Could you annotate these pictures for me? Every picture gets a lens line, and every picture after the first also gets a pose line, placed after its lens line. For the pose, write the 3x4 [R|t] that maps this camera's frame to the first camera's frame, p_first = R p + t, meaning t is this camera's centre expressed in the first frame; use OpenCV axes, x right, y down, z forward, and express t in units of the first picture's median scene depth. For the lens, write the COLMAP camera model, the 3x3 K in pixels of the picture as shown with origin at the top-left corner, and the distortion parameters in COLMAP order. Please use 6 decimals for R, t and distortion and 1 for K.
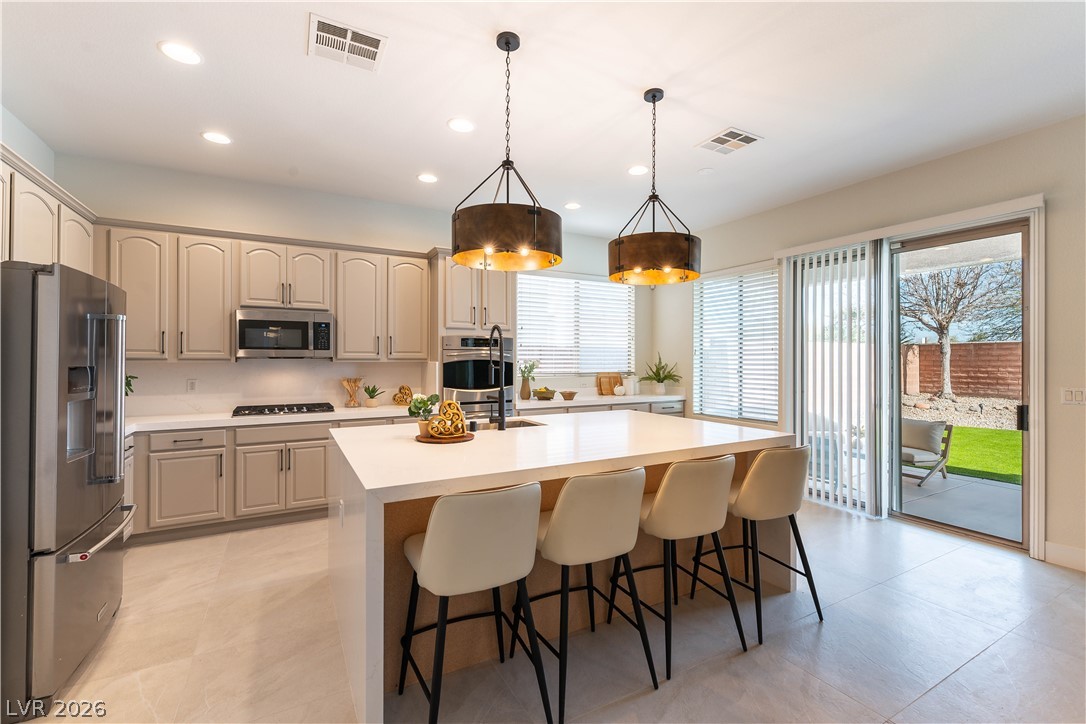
lens RADIAL K [[468.9, 0, 545.6], [0, 468.9, 359.9], [0, 0, 1]] dist [-0.003372, -0.000164]
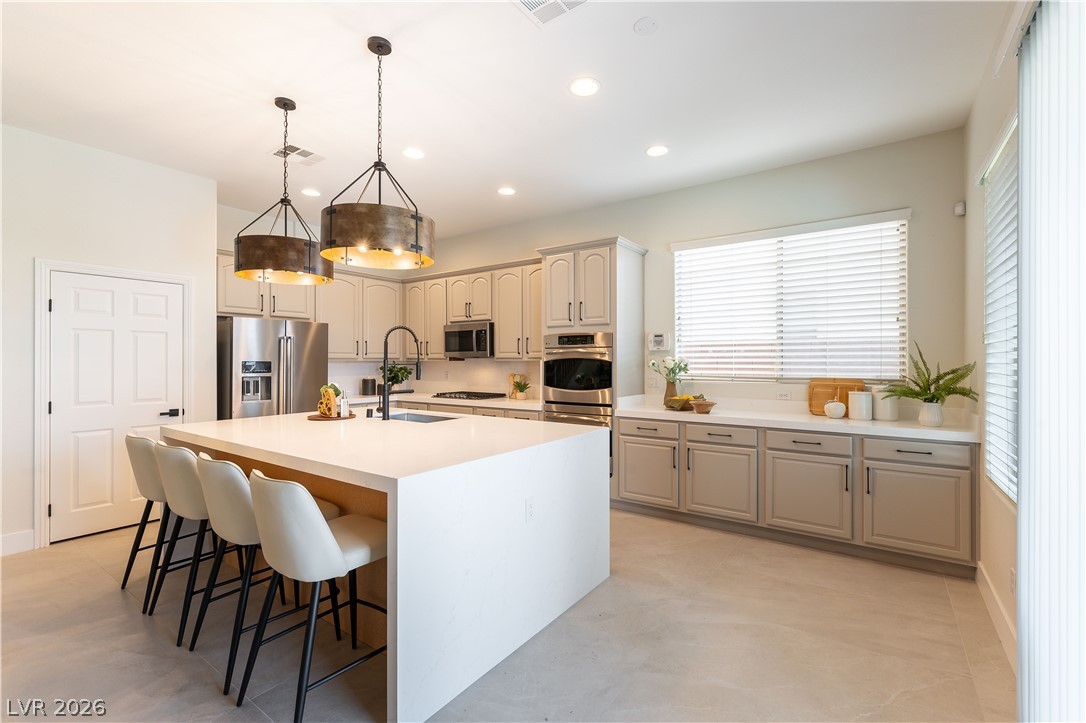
lens RADIAL K [[468.9, 0, 544.9], [0, 468.9, 361.0], [0, 0, 1]] dist [-0.003372, -0.000164]
pose [[0.433953, 0.000356, -0.900935, 0.682728], [0.001993, 0.999997, 0.001355, 0.003584], [0.900933, -0.002384, 0.433951, 0.542978]]
